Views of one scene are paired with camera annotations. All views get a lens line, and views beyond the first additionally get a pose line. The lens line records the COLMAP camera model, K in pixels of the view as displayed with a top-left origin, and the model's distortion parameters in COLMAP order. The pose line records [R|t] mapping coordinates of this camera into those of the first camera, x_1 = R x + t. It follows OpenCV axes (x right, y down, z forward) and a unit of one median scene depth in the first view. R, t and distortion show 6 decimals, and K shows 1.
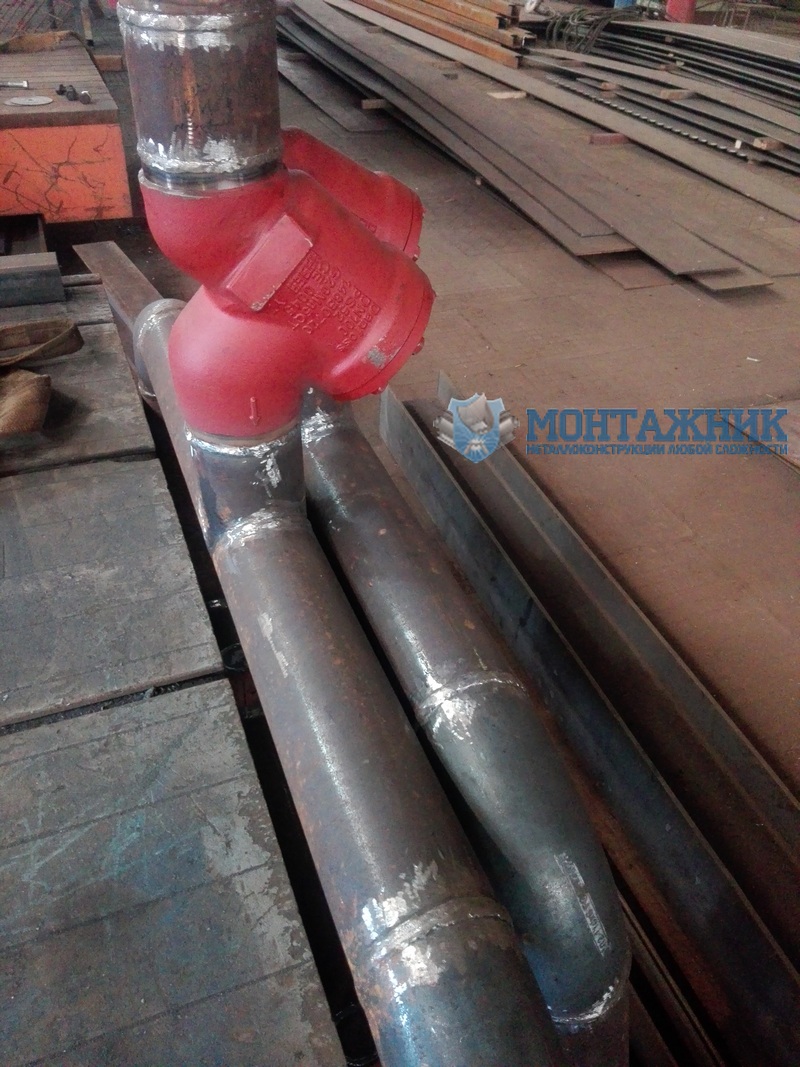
lens RADIAL K [[841.3, 0, 395.4], [0, 841.3, 513.8], [0, 0, 1]] dist [0.109156, -0.186482]
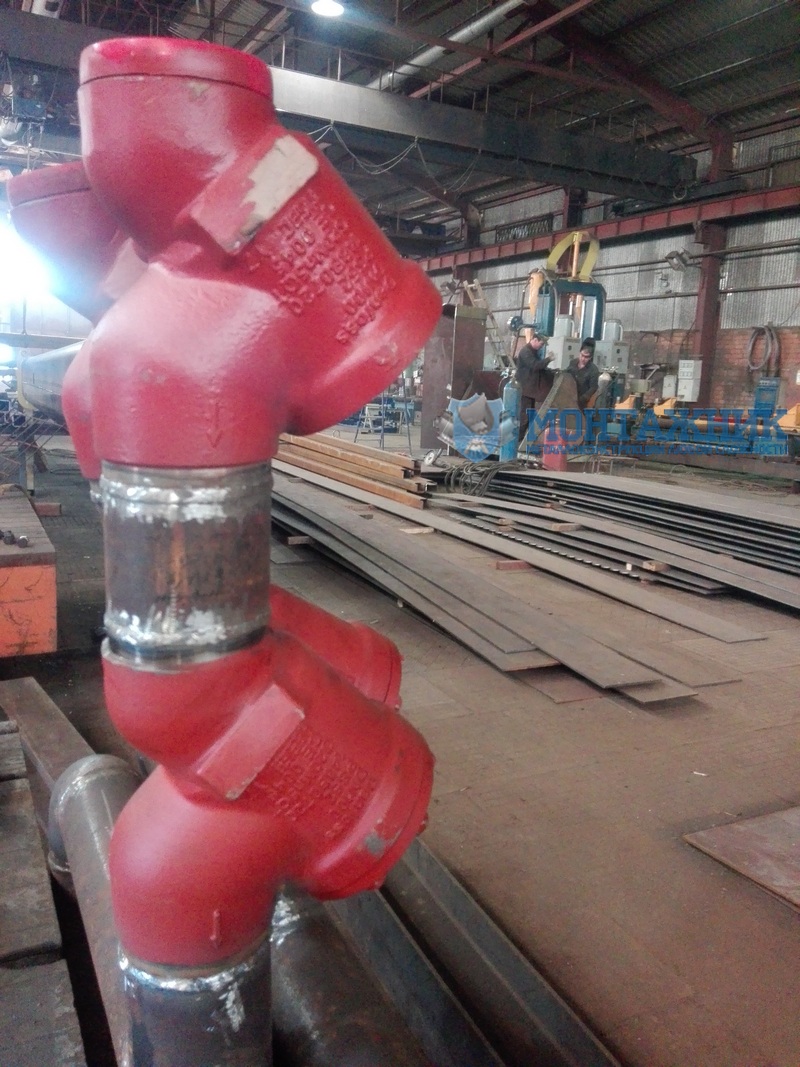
lens RADIAL K [[841.3, 0, 395.4], [0, 841.3, 513.8], [0, 0, 1]] dist [0.109156, -0.186482]
pose [[0.994716, -0.014931, 0.101569, -0.017736], [0.059603, 0.889538, -0.452957, -0.021314], [-0.083586, 0.456618, 0.885728, 0.029114]]
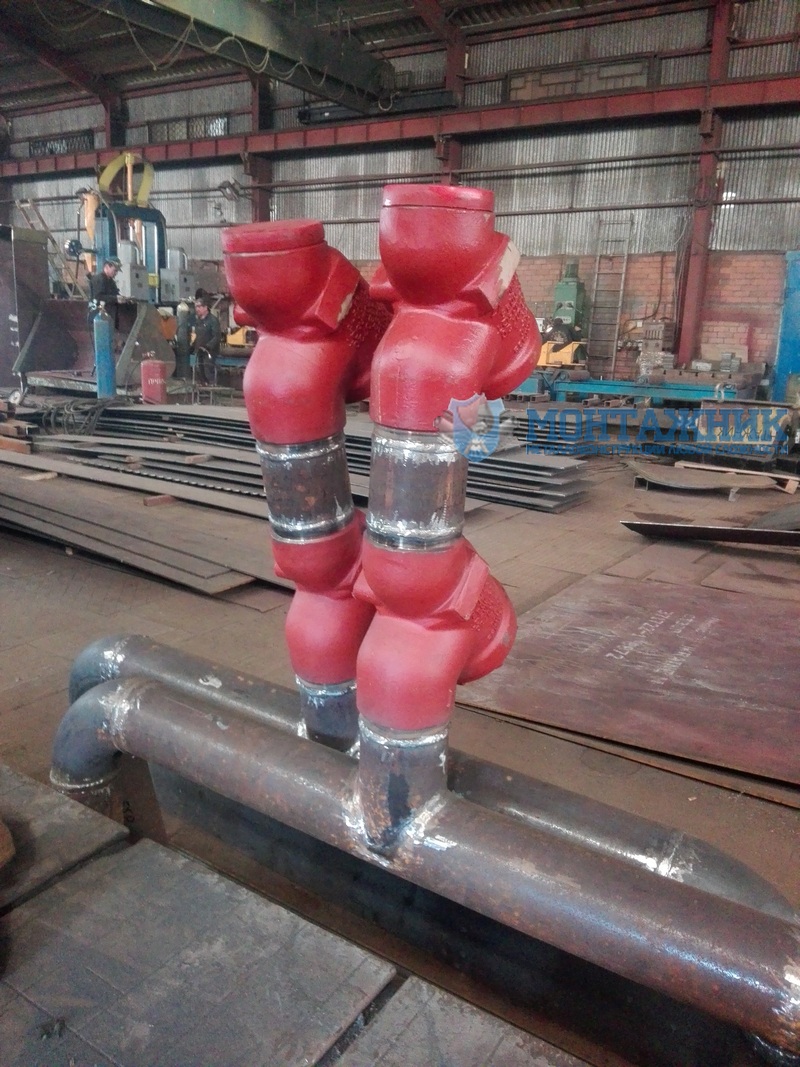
lens RADIAL K [[836.7, 0, 402.0], [0, 836.7, 518.8], [0, 0, 1]] dist [0.109669, -0.186784]
pose [[0.811160, -0.147862, 0.565824, -0.205011], [0.349110, 0.898640, -0.265646, -0.012174], [-0.469193, 0.413016, 0.780561, -0.020691]]
